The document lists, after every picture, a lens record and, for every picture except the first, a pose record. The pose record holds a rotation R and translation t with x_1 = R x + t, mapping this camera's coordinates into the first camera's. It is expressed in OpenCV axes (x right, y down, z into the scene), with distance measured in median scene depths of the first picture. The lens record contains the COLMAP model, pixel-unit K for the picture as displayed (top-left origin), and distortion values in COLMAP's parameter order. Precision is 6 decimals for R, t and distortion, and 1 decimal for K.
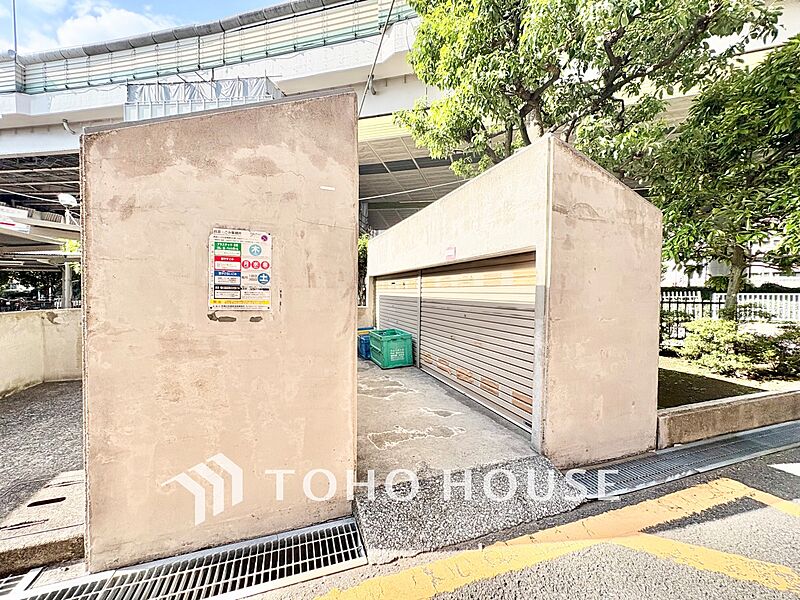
lens RADIAL K [[319.9, 0, 400.0], [0, 319.9, 300.0], [0, 0, 1]] dist [-0.001596, 0.000505]
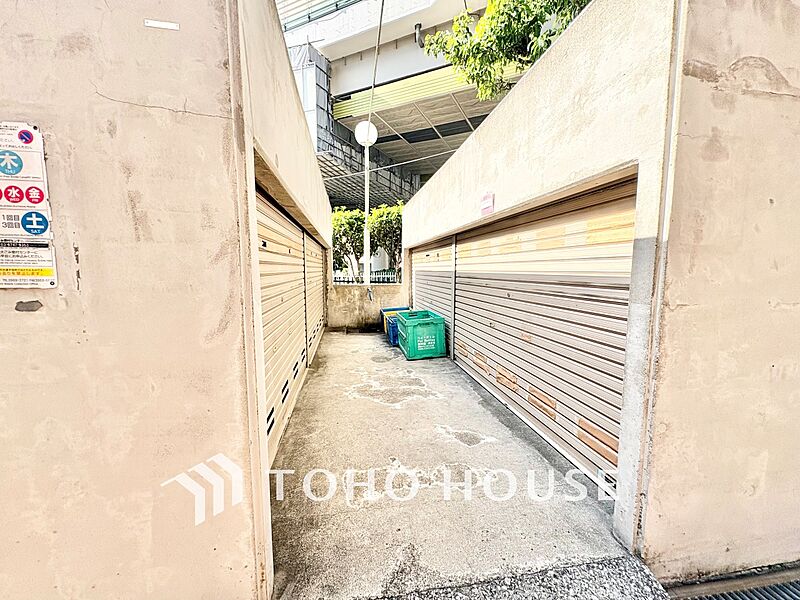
lens RADIAL K [[319.9, 0, 400.0], [0, 319.9, 300.0], [0, 0, 1]] dist [-0.001596, 0.000505]
pose [[0.984228, 0.004378, -0.176848, 0.138357], [0.007964, 0.997584, 0.069019, 0.013783], [0.176723, -0.069338, 0.981815, 0.404764]]
